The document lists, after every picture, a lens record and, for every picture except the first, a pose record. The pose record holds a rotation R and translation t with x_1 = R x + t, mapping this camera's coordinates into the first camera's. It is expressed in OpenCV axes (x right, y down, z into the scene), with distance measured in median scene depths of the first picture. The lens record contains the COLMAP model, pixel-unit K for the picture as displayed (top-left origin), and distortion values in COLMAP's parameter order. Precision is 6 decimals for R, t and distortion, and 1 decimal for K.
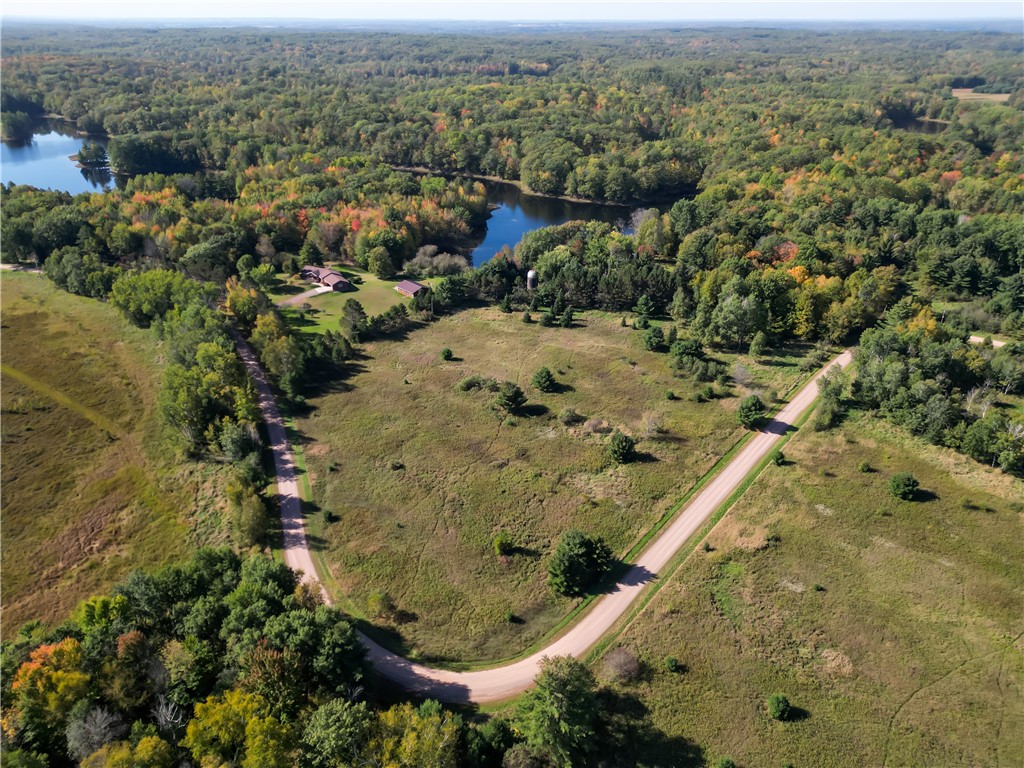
lens RADIAL K [[712.8, 0, 510.2], [0, 712.8, 386.6], [0, 0, 1]] dist [0.074727, -0.070588]
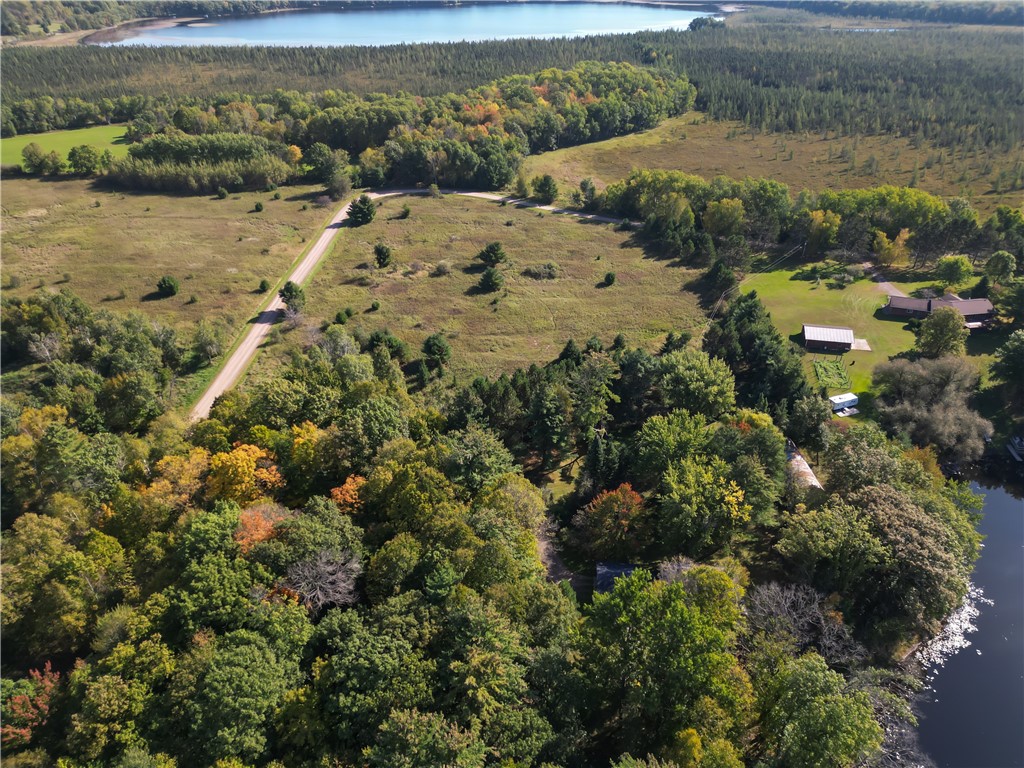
lens RADIAL K [[712.8, 0, 510.2], [0, 712.8, 386.6], [0, 0, 1]] dist [0.074727, -0.070588]
pose [[-0.808175, 0.311477, -0.499835, 0.691152], [-0.266183, 0.563887, 0.781778, -0.862070], [0.525357, 0.764861, -0.372810, 1.780661]]
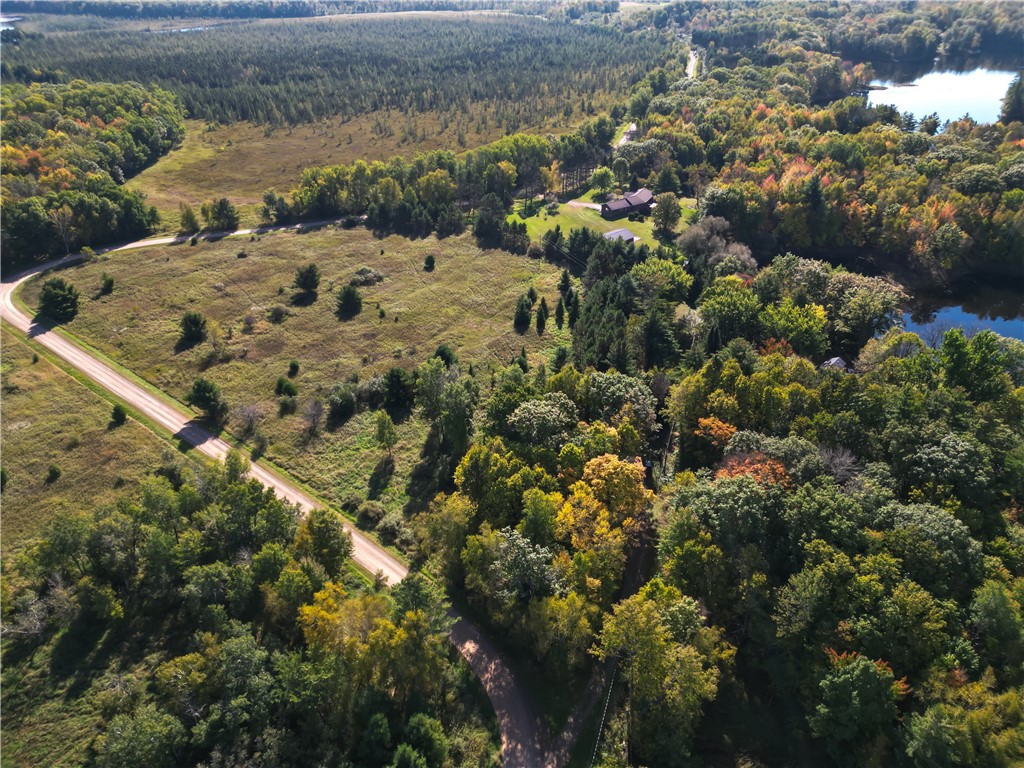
lens RADIAL K [[712.8, 0, 510.2], [0, 712.8, 386.6], [0, 0, 1]] dist [0.074727, -0.070588]
pose [[-0.006092, 0.525511, -0.850765, 1.093999], [-0.451834, 0.757534, 0.471157, -0.554251], [0.892081, 0.387274, 0.232829, 1.190960]]
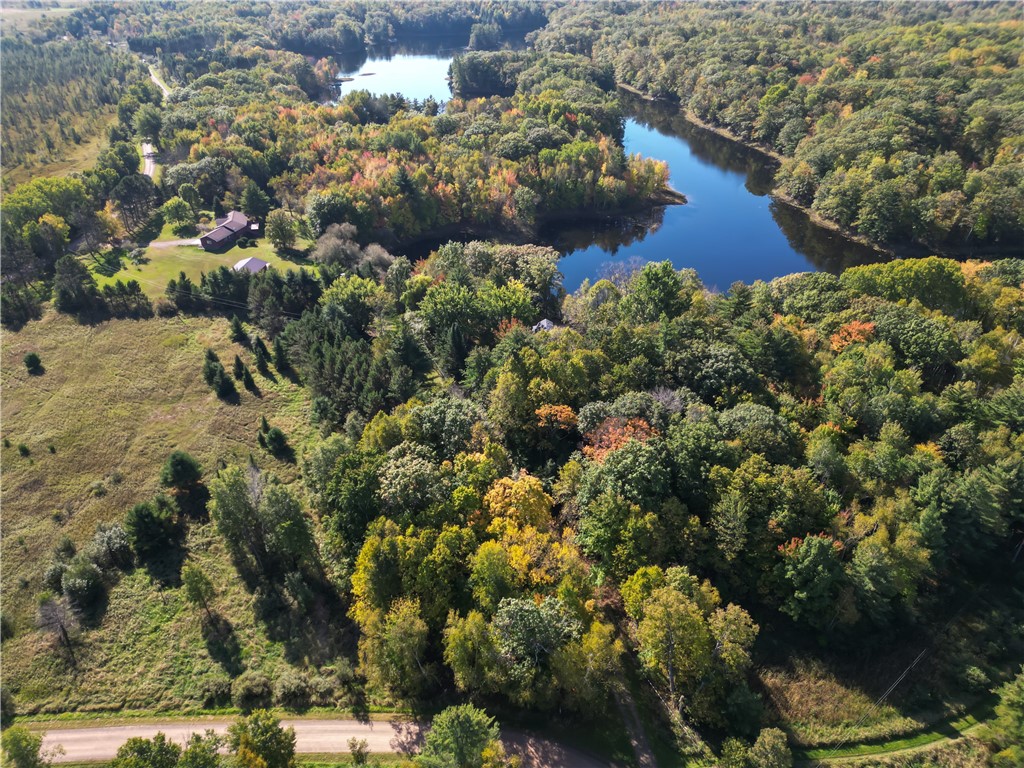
lens RADIAL K [[710.6, 0, 512.0], [0, 710.6, 384.0], [0, 0, 1]] dist [0.069784, -0.064884]
pose [[0.663323, 0.393409, -0.636578, 0.936995], [-0.339218, 0.916318, 0.212820, -0.451475], [0.667033, 0.074770, 0.741267, 0.986904]]
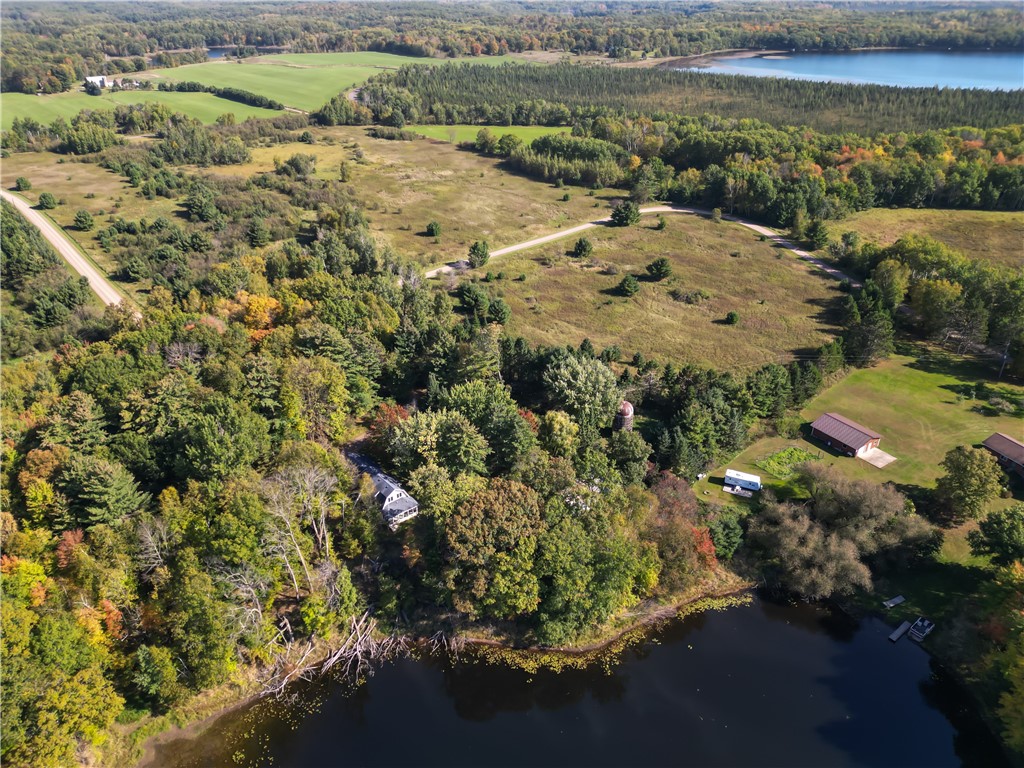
lens RADIAL K [[725.3, 0, 512.0], [0, 725.3, 384.0], [0, 0, 1]] dist [0.079491, -0.079652]
pose [[-0.985583, -0.077608, 0.150340, 0.051517], [0.080882, 0.564352, 0.821563, -1.012950], [-0.148605, 0.821878, -0.549939, 2.077891]]
